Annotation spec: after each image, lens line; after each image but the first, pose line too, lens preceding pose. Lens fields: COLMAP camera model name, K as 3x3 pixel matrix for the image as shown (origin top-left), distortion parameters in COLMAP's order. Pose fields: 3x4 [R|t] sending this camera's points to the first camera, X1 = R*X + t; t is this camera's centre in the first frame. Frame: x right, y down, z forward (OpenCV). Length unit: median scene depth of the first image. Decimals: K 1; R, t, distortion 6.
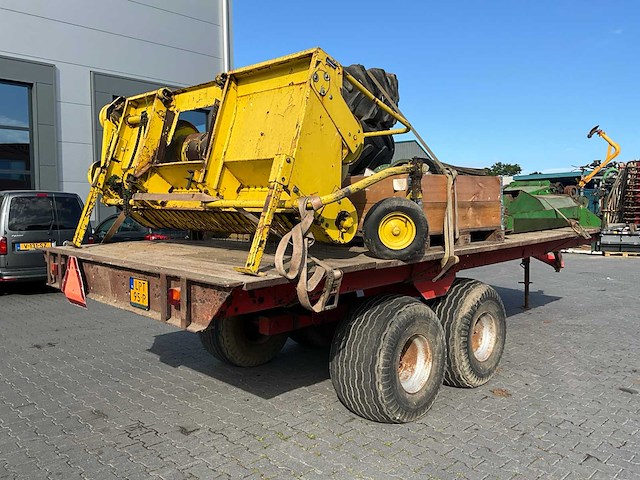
lens RADIAL K [[524.1, 0, 331.4], [0, 524.1, 250.0], [0, 0, 1]] dist [0.058957, -0.108052]
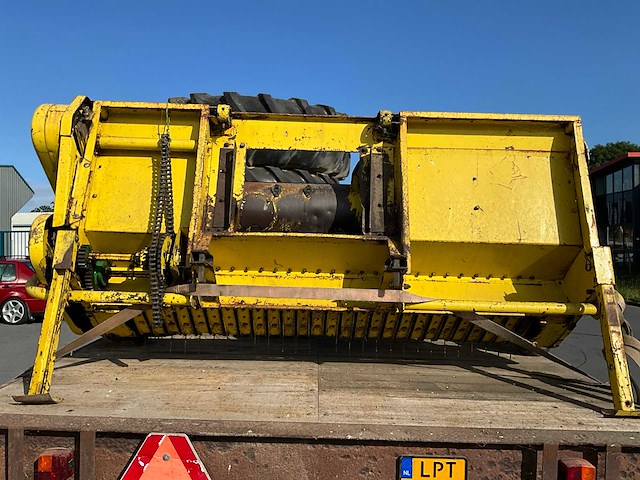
lens RADIAL K [[524.1, 0, 314.7], [0, 524.1, 243.2], [0, 0, 1]] dist [0.058957, -0.108052]
pose [[0.719158, 0.010569, 0.694767, -0.673001], [0.042075, 0.997387, -0.058724, -0.114957], [-0.693572, 0.071464, 0.716834, 0.529049]]
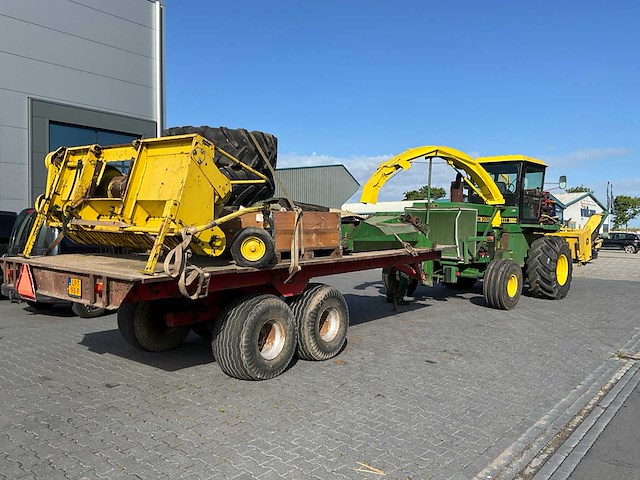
lens RADIAL K [[524.1, 0, 330.1], [0, 524.1, 251.1], [0, 0, 1]] dist [0.058957, -0.108052]
pose [[0.993708, 0.012028, 0.111357, 0.151116], [-0.008500, 0.999448, -0.032105, 0.015132], [-0.111682, 0.030957, 0.993262, -0.460579]]
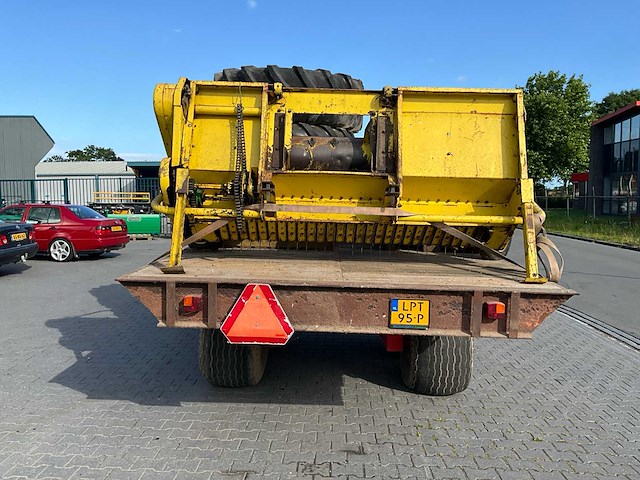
lens RADIAL K [[524.1, 0, 314.6], [0, 524.1, 251.7], [0, 0, 1]] dist [0.058957, -0.108052]
pose [[0.731708, -0.064318, 0.678577, -0.908272], [0.041435, 0.997894, 0.049905, -0.070336], [-0.680358, -0.008399, 0.732832, 0.325410]]
